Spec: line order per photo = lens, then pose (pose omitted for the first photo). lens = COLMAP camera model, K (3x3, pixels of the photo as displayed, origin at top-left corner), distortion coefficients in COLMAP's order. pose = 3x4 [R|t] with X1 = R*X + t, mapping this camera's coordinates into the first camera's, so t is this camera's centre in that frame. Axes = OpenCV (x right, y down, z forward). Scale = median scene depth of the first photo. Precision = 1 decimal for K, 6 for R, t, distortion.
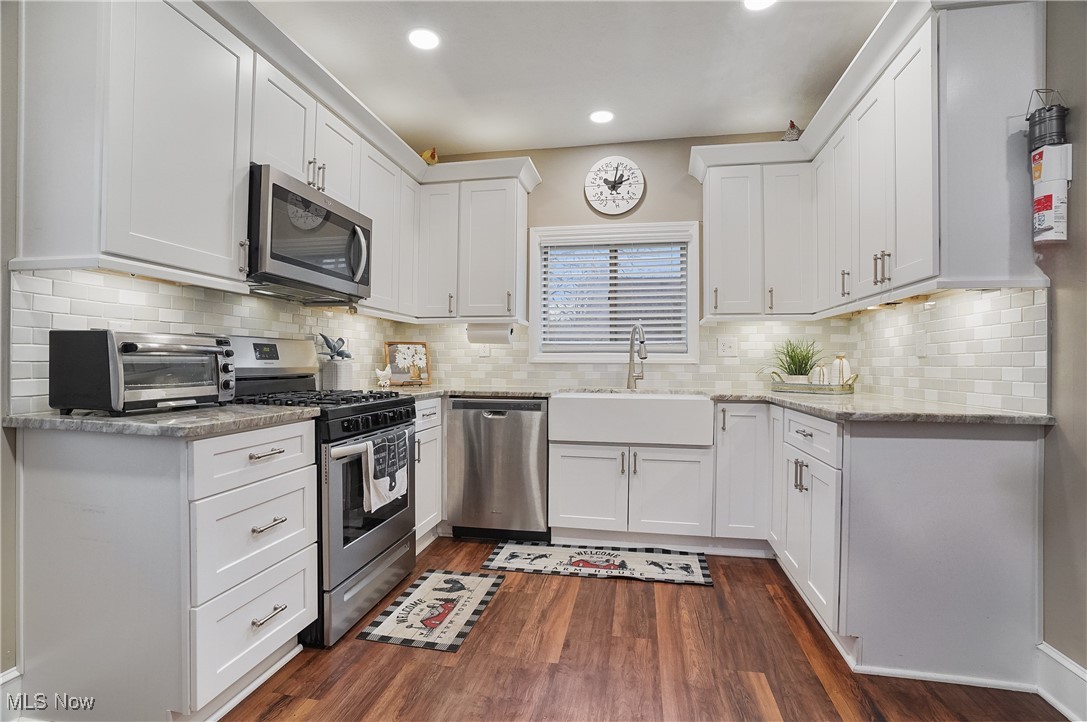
lens RADIAL K [[506.1, 0, 536.1], [0, 506.1, 360.1], [0, 0, 1]] dist [-0.071357, 0.027662]
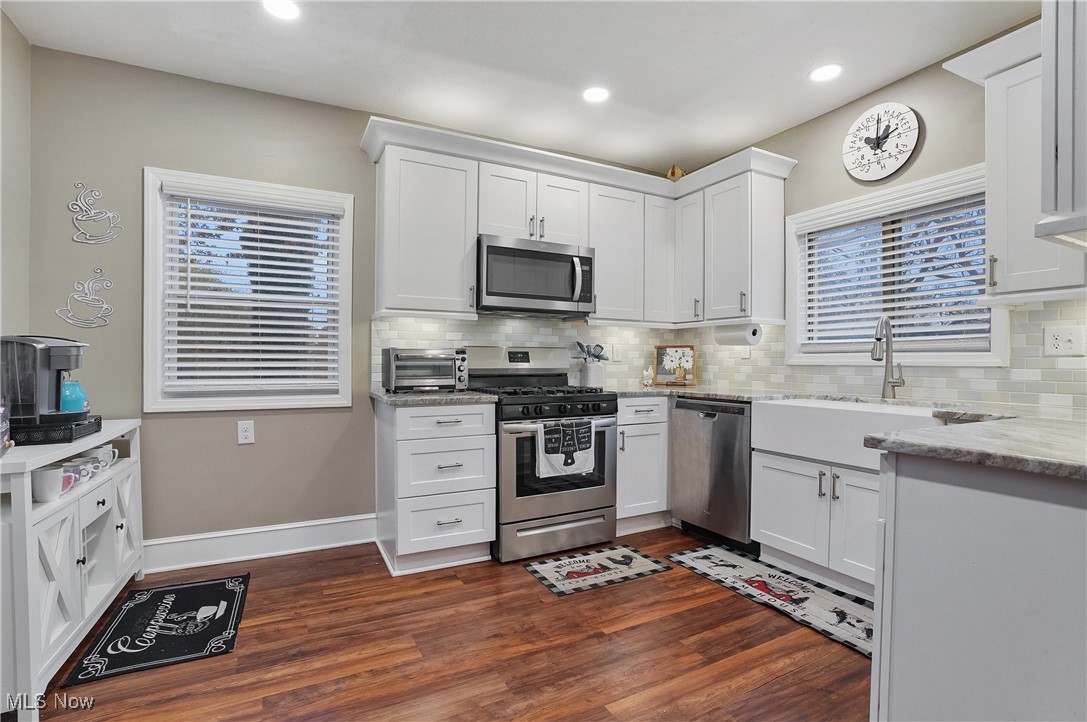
lens RADIAL K [[506.1, 0, 536.1], [0, 506.1, 360.1], [0, 0, 1]] dist [-0.071357, 0.027662]
pose [[0.621631, -0.005226, -0.783293, 0.549778], [0.003865, 0.999986, -0.003605, -0.002479], [0.783301, -0.000787, 0.621643, 0.118310]]
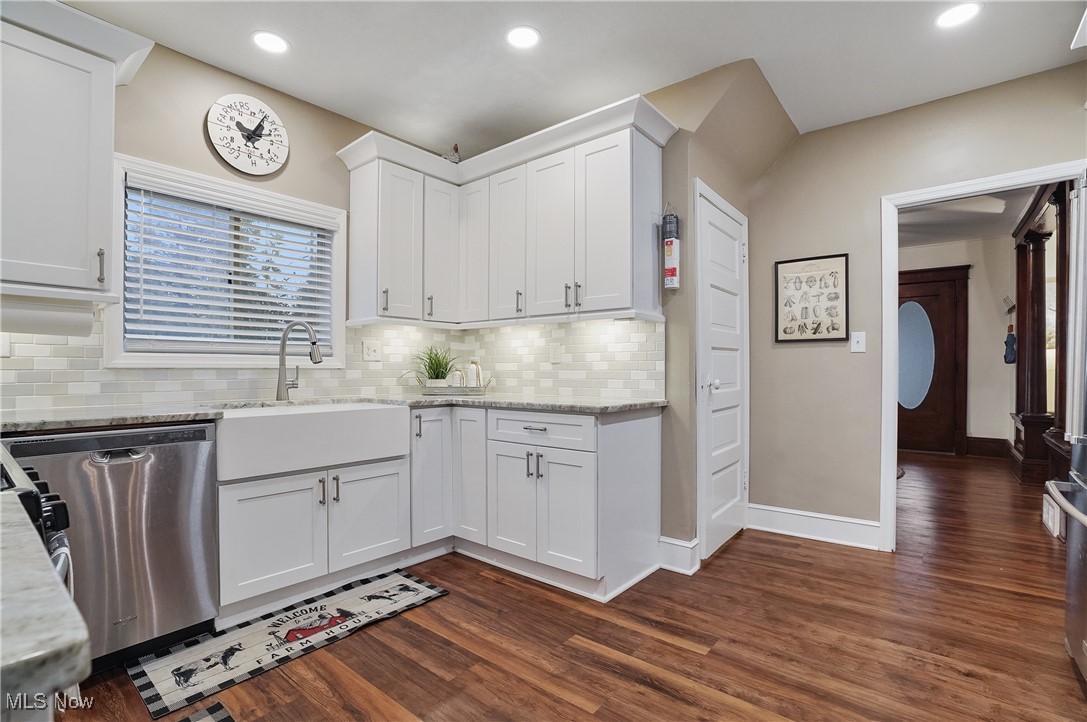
lens RADIAL K [[511.1, 0, 539.7], [0, 511.1, 368.8], [0, 0, 1]] dist [-0.071400, 0.029360]
pose [[0.466566, -0.004790, 0.884474, -0.399566], [-0.005838, 0.999947, 0.008495, -0.002777], [-0.884467, -0.009127, 0.466513, 0.330593]]
